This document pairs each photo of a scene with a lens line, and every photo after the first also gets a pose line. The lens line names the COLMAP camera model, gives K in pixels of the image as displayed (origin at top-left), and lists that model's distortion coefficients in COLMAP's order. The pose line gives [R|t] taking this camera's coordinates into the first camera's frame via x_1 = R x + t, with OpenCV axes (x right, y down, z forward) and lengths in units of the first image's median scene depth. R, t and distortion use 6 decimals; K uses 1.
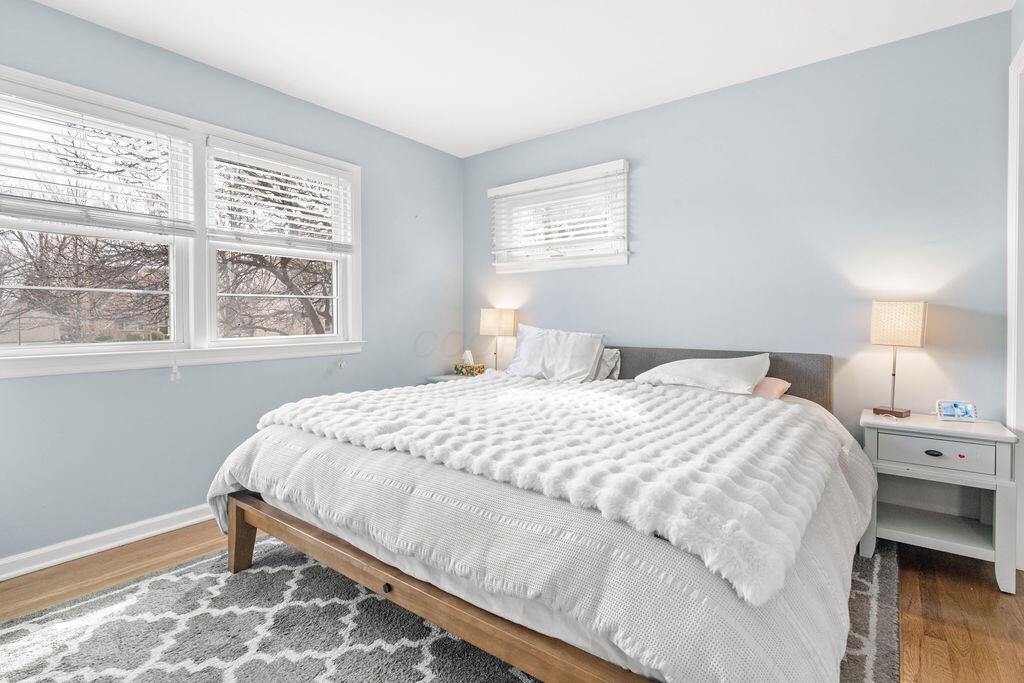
lens RADIAL K [[490.9, 0, 510.4], [0, 490.9, 318.2], [0, 0, 1]] dist [-0.002187, -0.000506]
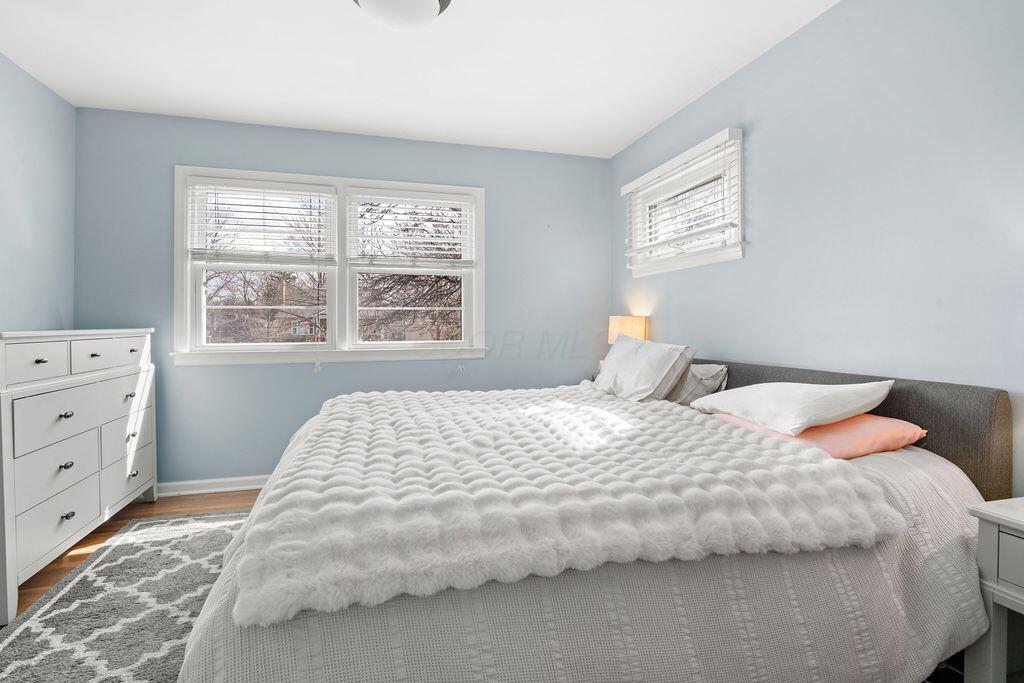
lens RADIAL K [[505.4, 0, 512.9], [0, 505.4, 315.0], [0, 0, 1]] dist [0.001785, 0.000085]
pose [[0.810761, -0.014336, -0.585201, 0.418775], [0.000492, 0.999716, -0.023809, 0.000790], [0.585377, 0.019015, 0.810538, 0.132359]]
